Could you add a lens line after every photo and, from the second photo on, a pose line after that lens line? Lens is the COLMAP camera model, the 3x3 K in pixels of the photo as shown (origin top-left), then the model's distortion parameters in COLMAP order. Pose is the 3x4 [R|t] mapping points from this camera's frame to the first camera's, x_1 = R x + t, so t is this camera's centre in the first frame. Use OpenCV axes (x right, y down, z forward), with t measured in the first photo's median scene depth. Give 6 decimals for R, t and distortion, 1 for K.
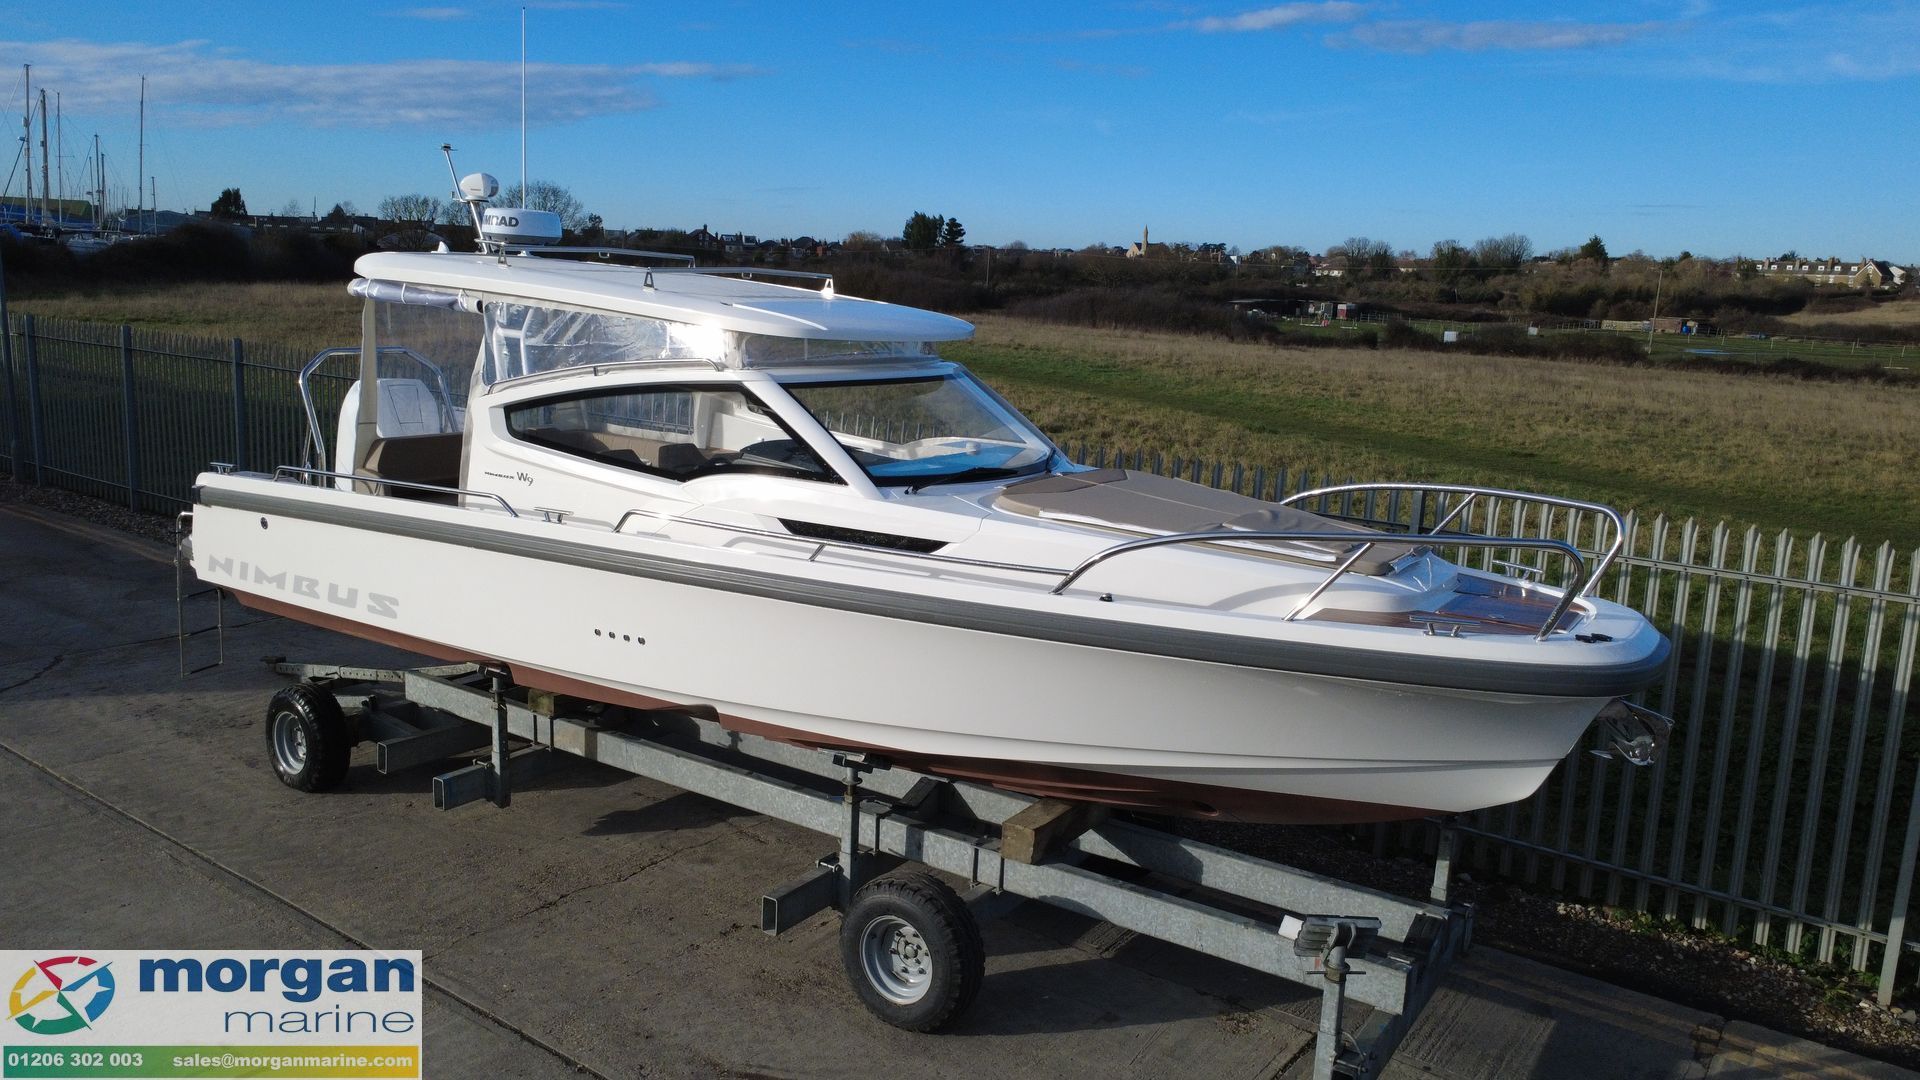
lens RADIAL K [[1394.5, 0, 960.3], [0, 1394.5, 540.7], [0, 0, 1]] dist [-0.003774, 0.012825]
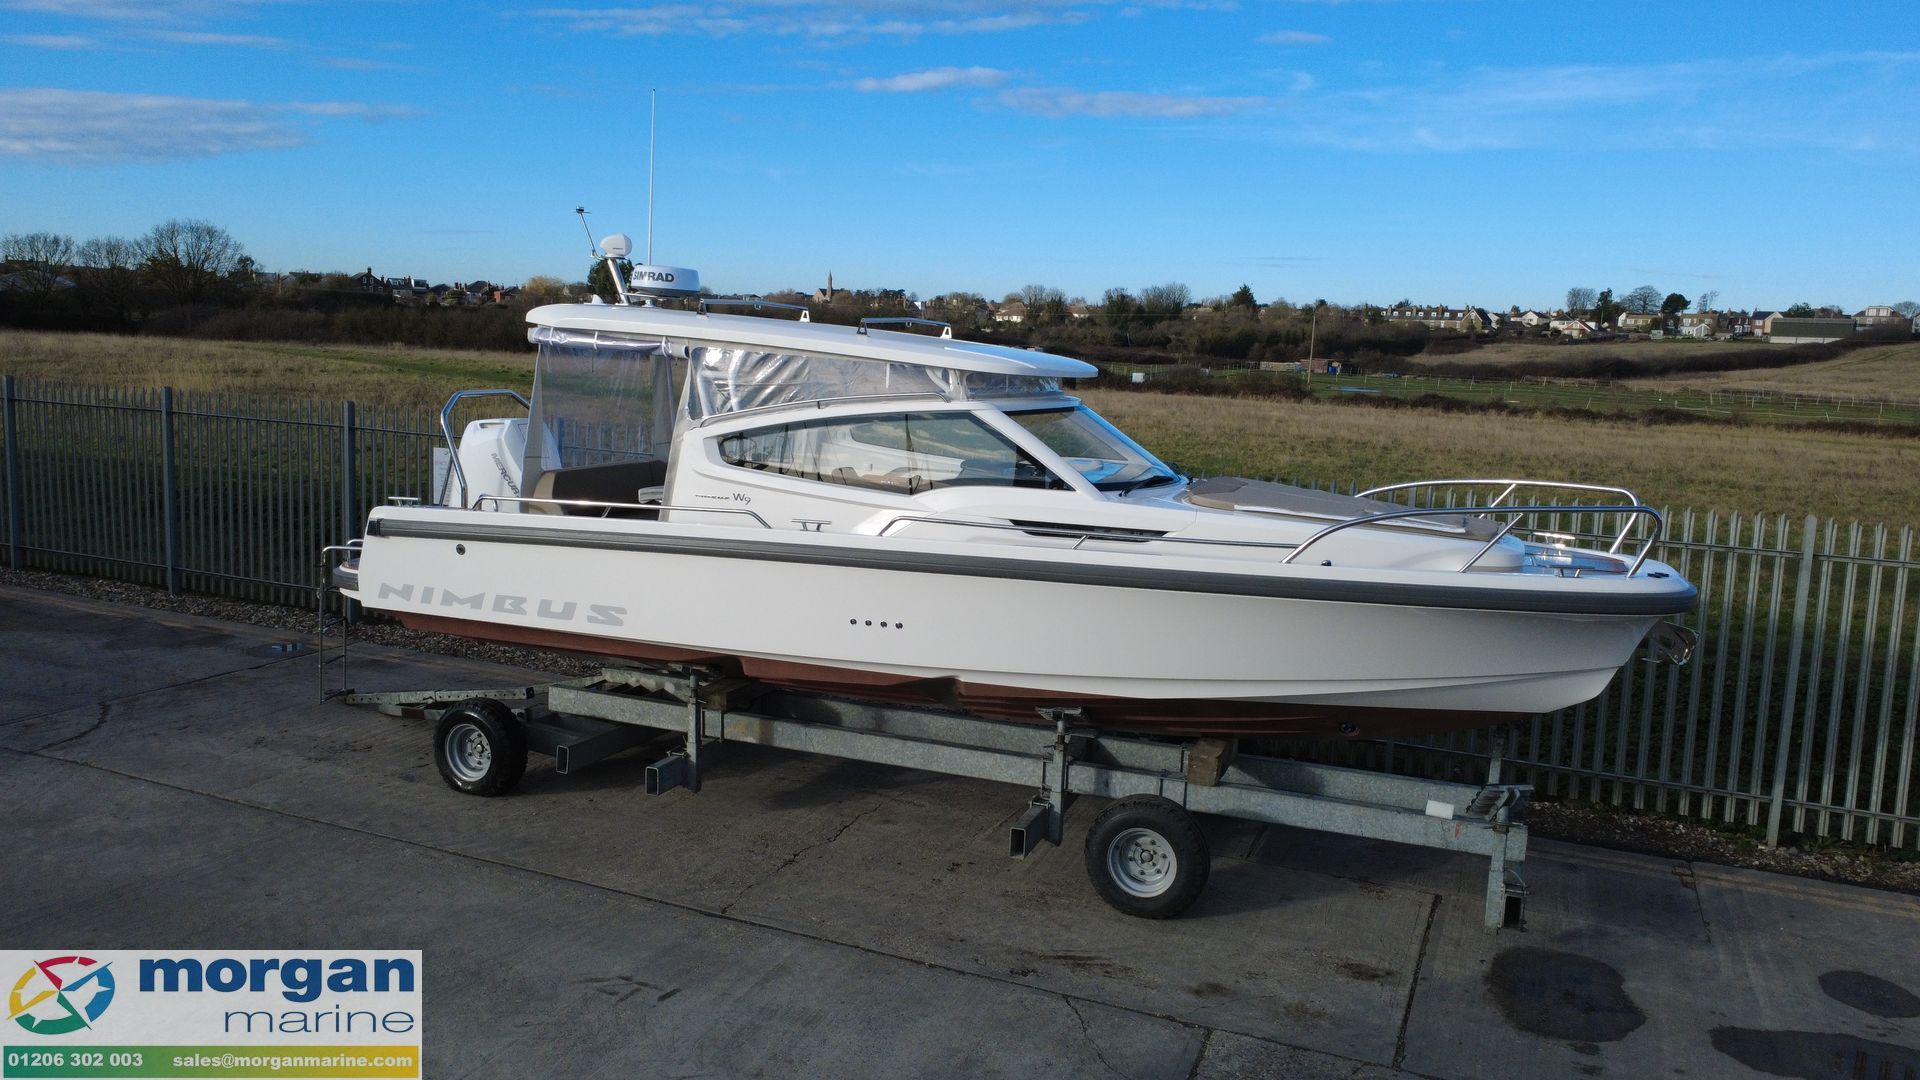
lens RADIAL K [[1394.5, 0, 961.3], [0, 1394.5, 544.3], [0, 0, 1]] dist [-0.003774, 0.012825]
pose [[0.974465, -0.035963, 0.221641, -0.365752], [0.042406, 0.998803, -0.024378, 0.027511], [-0.220499, 0.033154, 0.974823, -0.159472]]
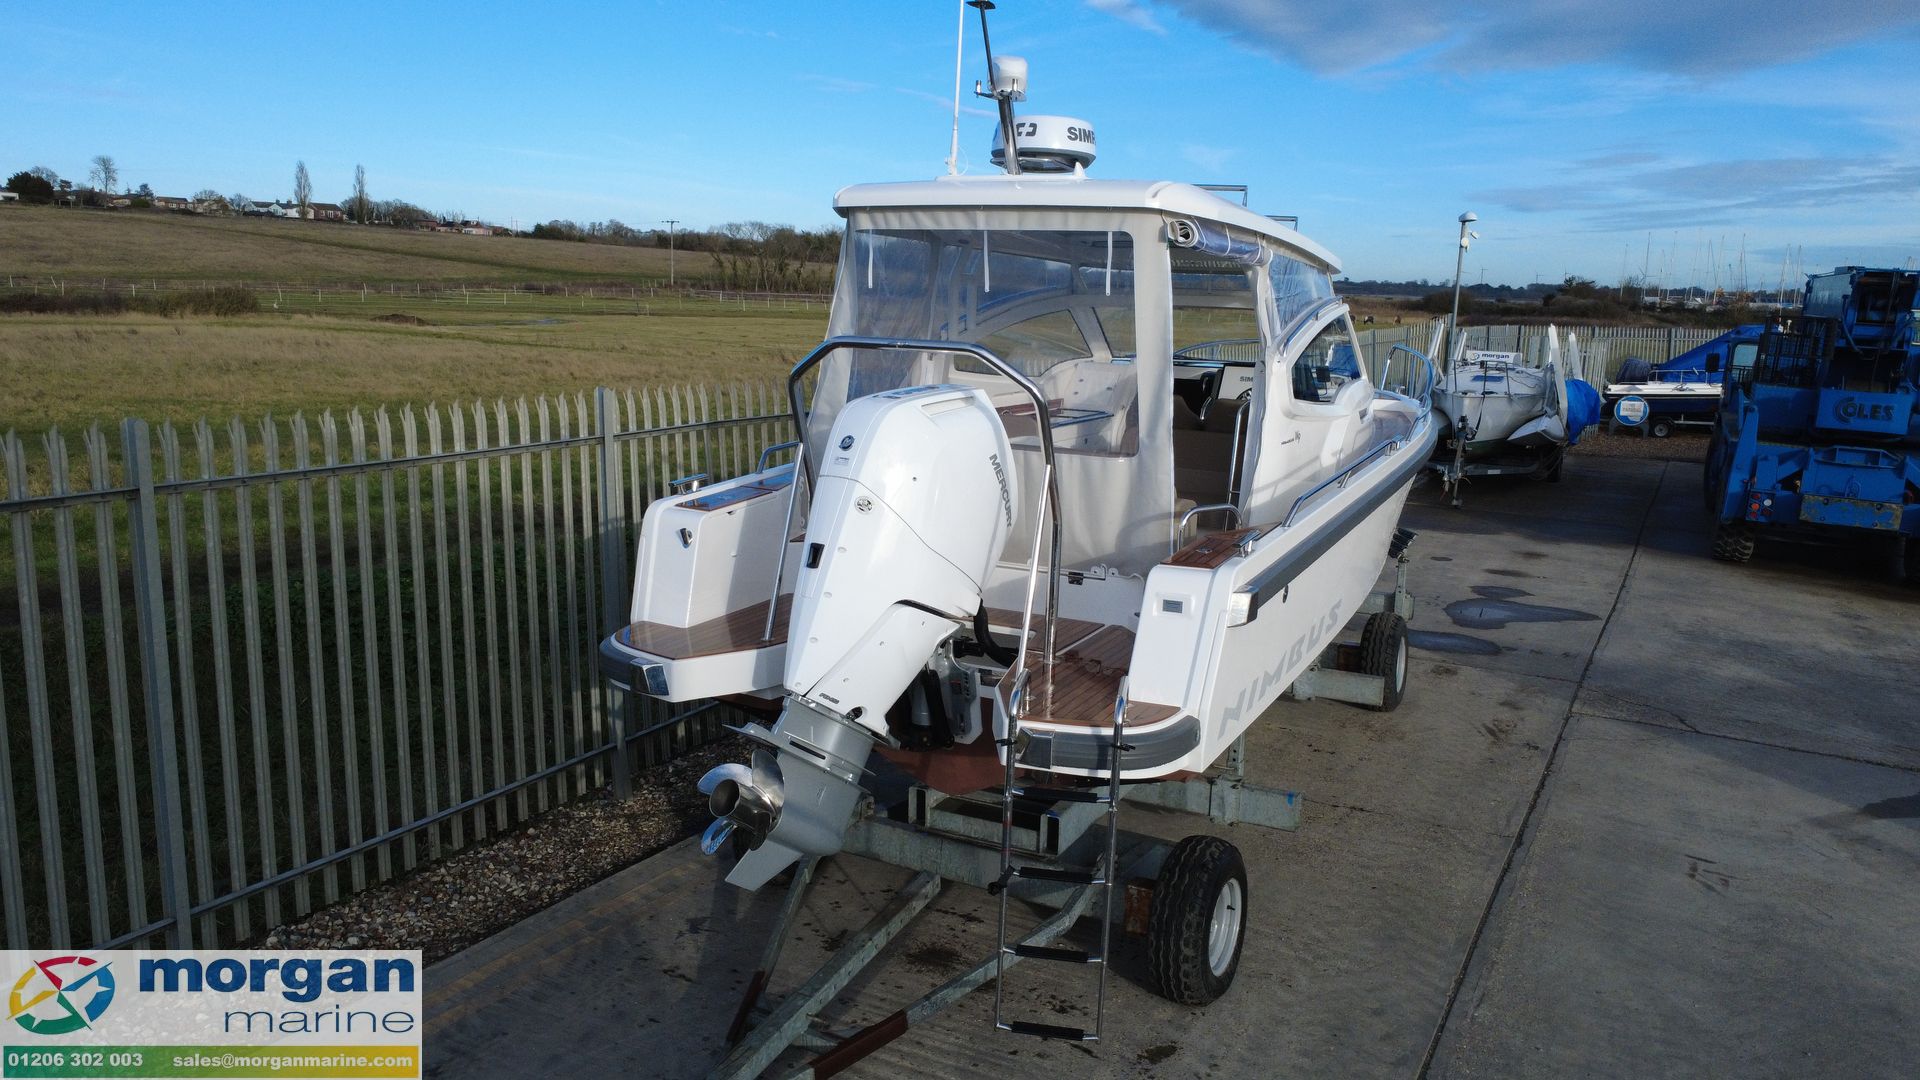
lens RADIAL K [[1394.5, 0, 966.5], [0, 1394.5, 528.0], [0, 0, 1]] dist [-0.003774, 0.012825]
pose [[-0.126776, -0.216765, 0.967957, -1.141481], [0.148680, 0.960654, 0.234602, -0.226065], [-0.980725, 0.173657, -0.089560, 1.228154]]
